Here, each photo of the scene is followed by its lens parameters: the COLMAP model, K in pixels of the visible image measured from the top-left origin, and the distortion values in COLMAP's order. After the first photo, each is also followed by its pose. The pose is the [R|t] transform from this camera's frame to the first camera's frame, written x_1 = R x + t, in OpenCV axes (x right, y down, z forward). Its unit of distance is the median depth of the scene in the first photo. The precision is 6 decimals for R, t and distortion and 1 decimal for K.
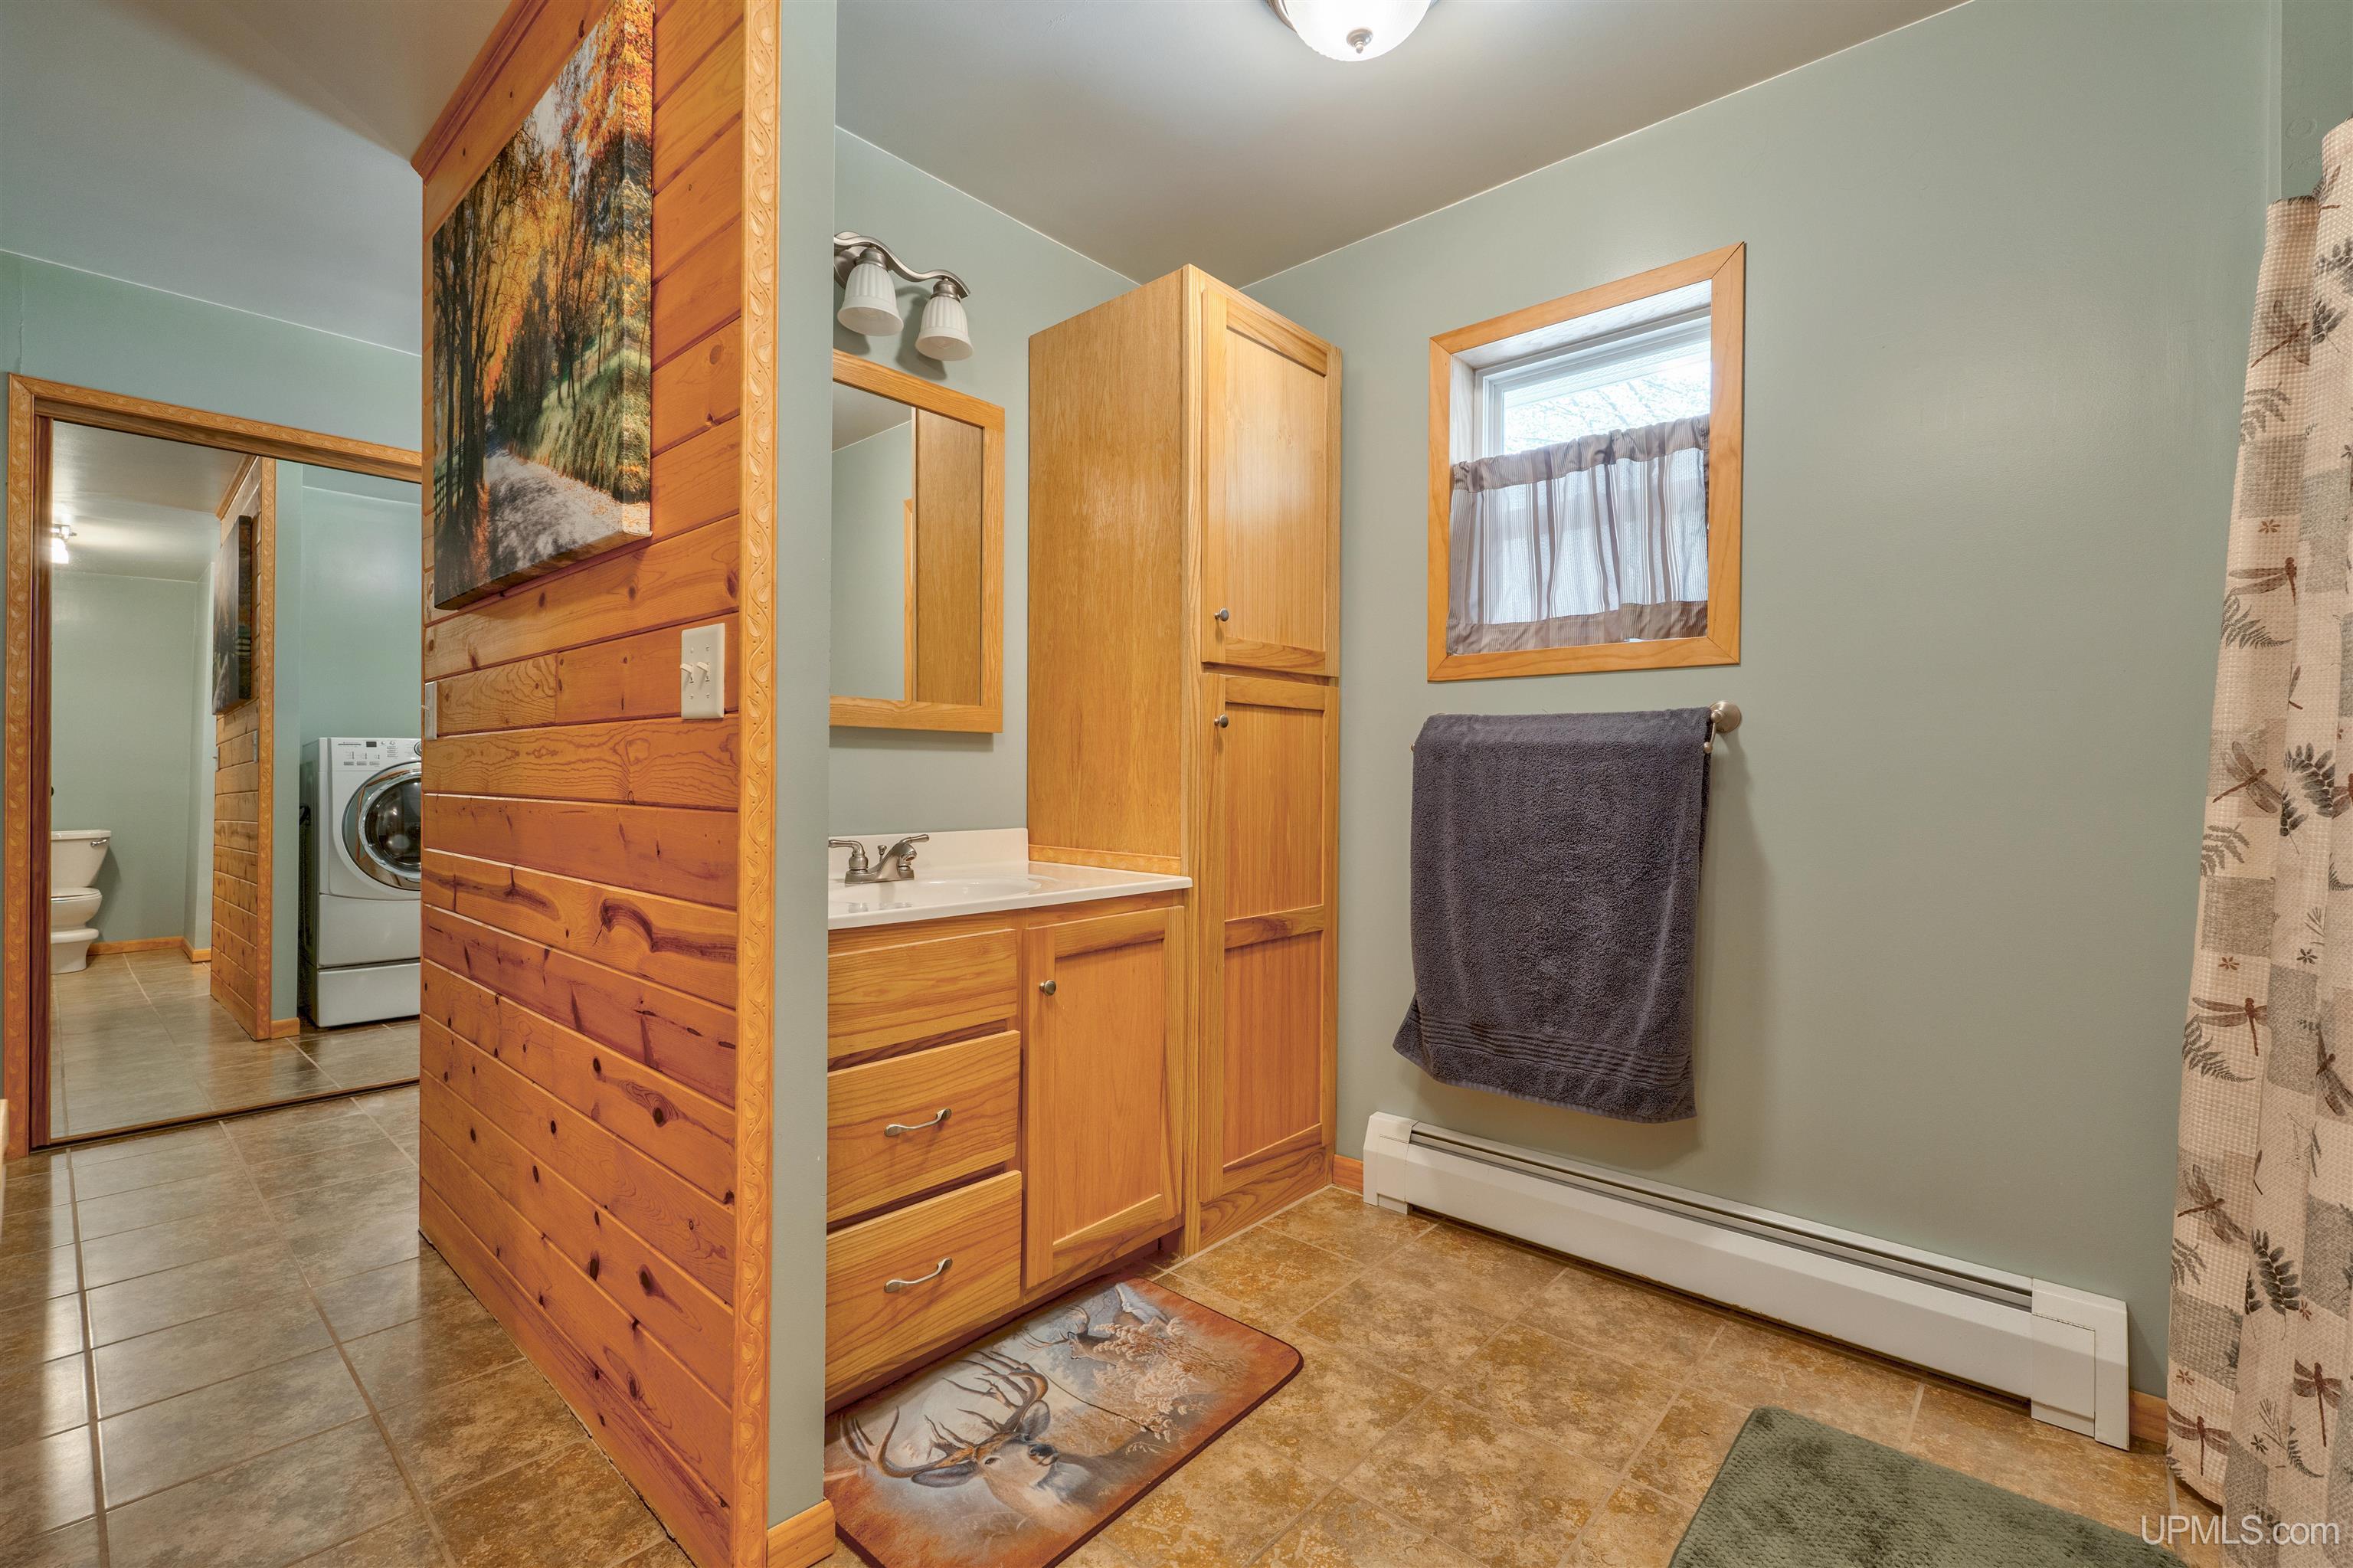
lens RADIAL K [[1022.4, 0, 1169.4], [0, 1022.4, 785.2], [0, 0, 1]] dist [-0.002124, 0.000011]
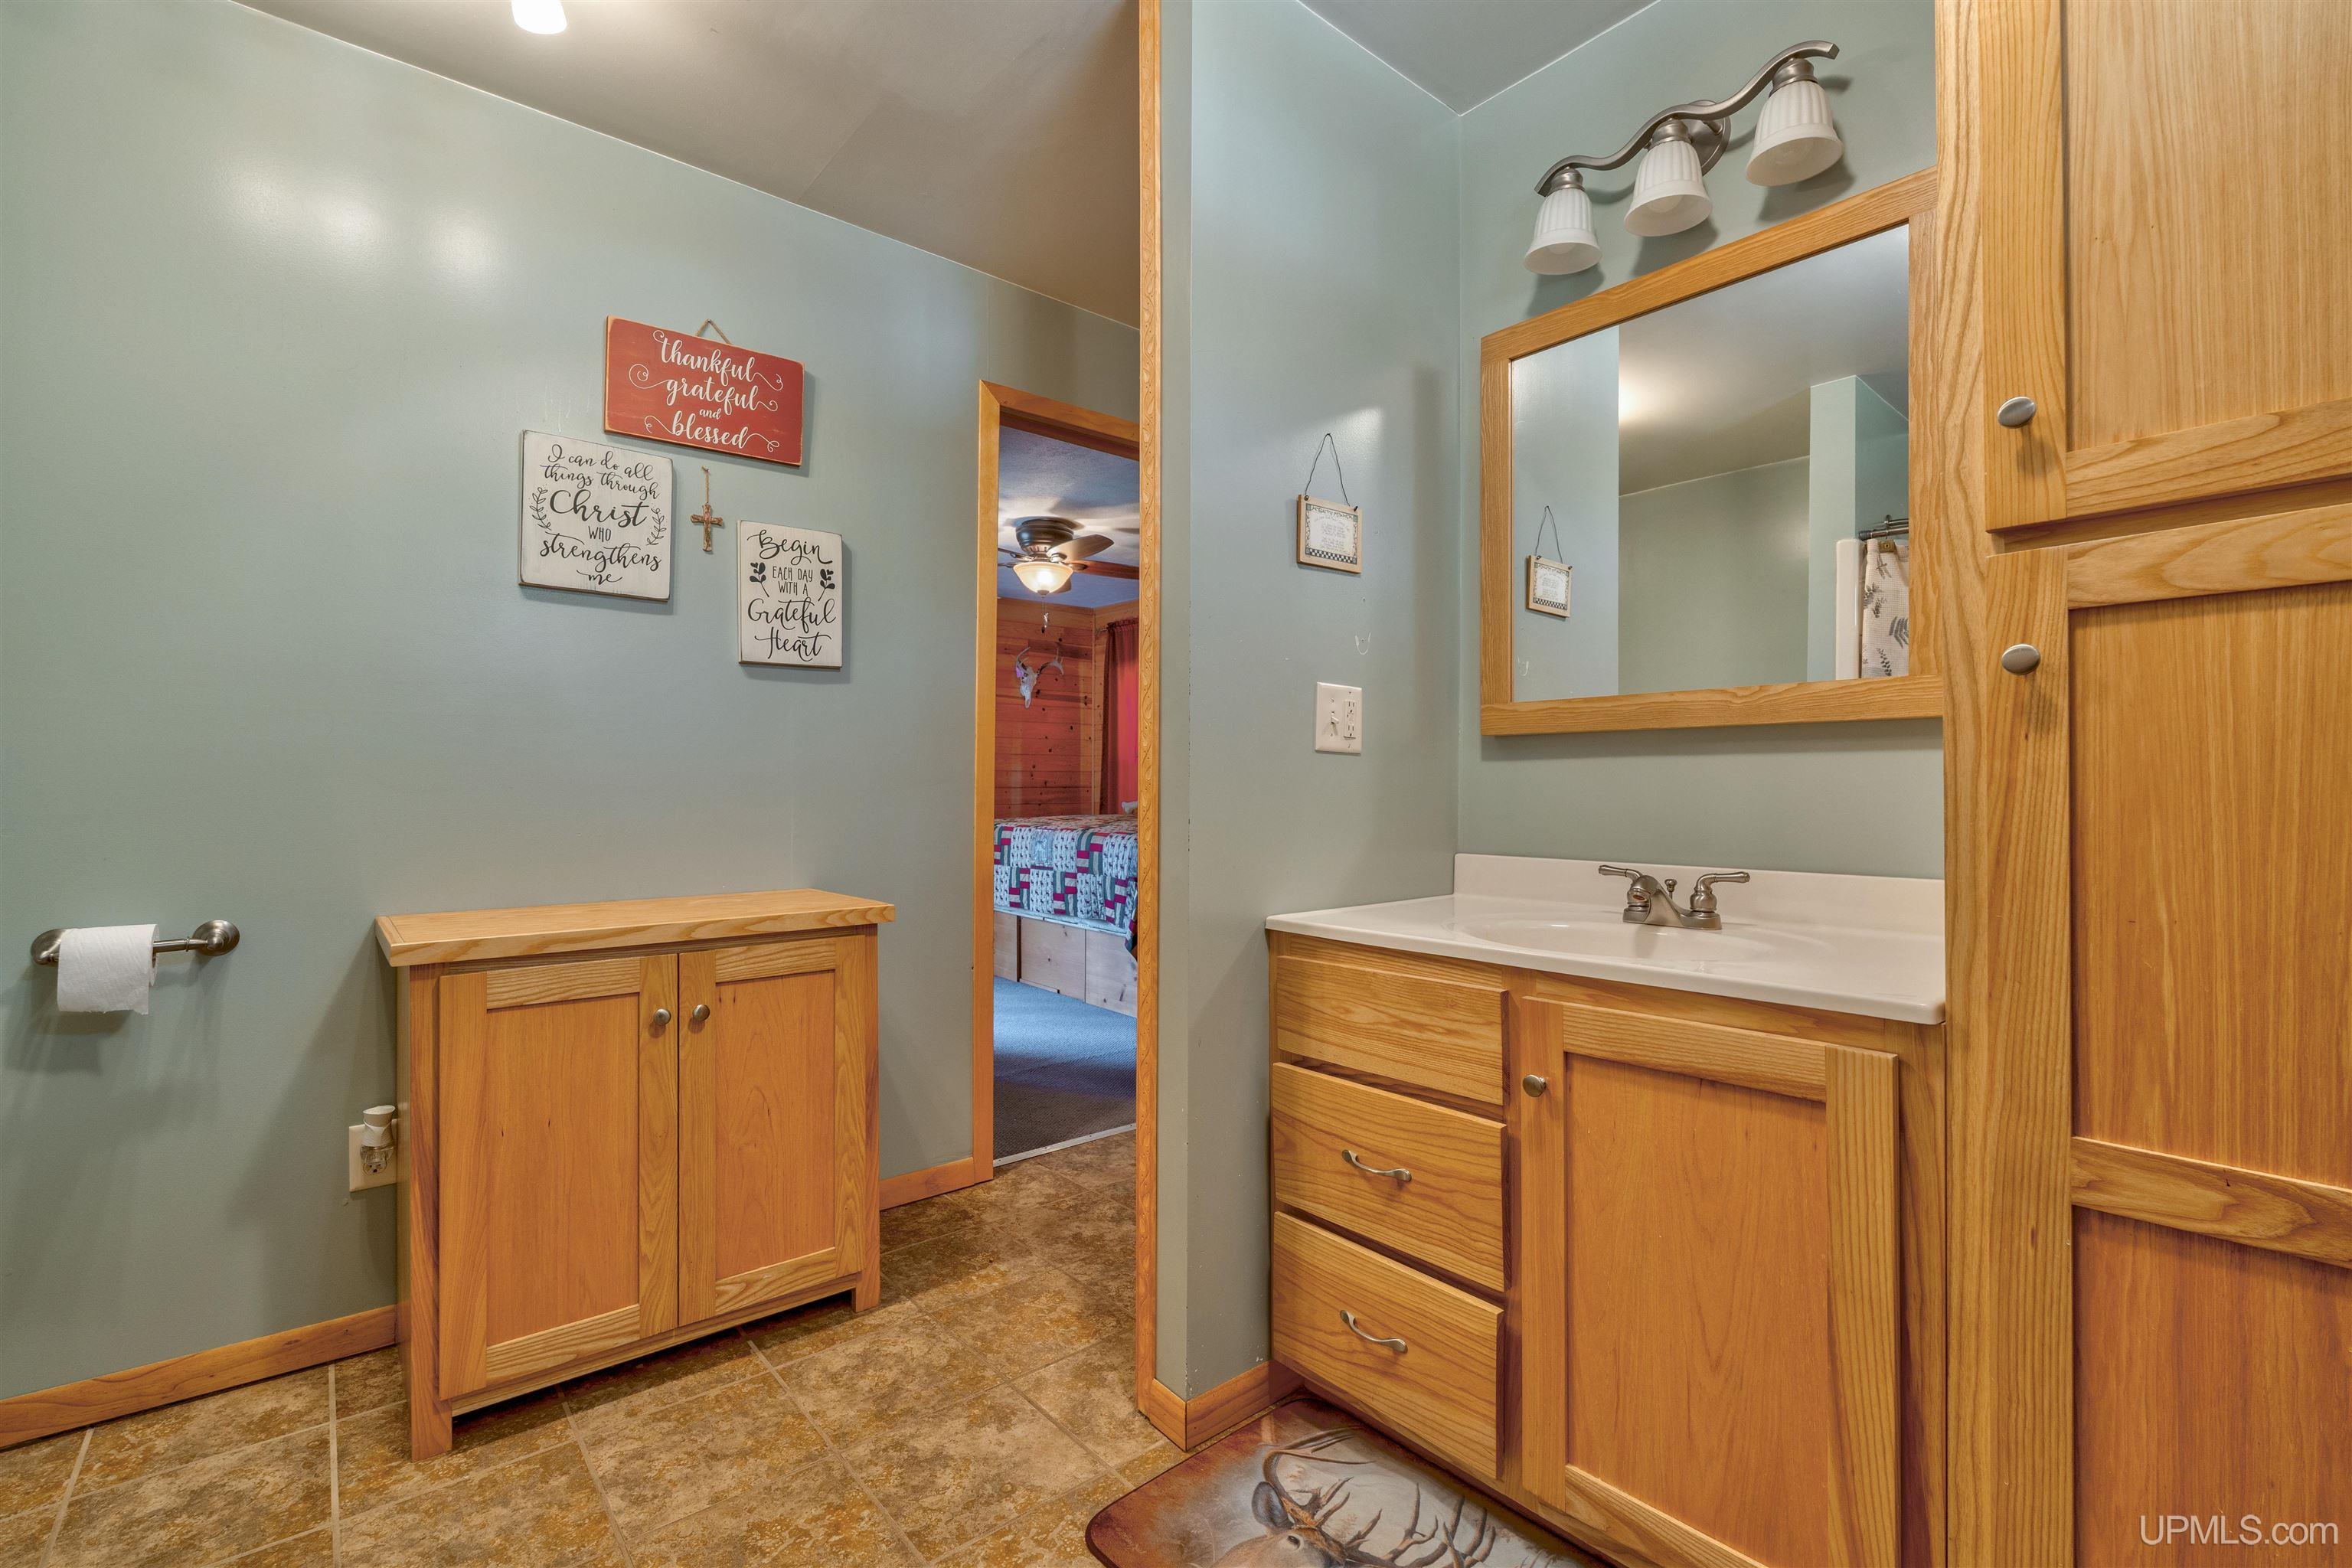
lens RADIAL K [[1031.5, 0, 1172.8], [0, 1031.5, 783.2], [0, 0, 1]] dist [-0.001265, 0.000029]
pose [[-0.137959, -0.009220, -0.990395, 0.644165], [-0.007000, 0.999941, -0.008334, -0.005789], [0.990413, 0.005783, -0.138016, 0.862137]]
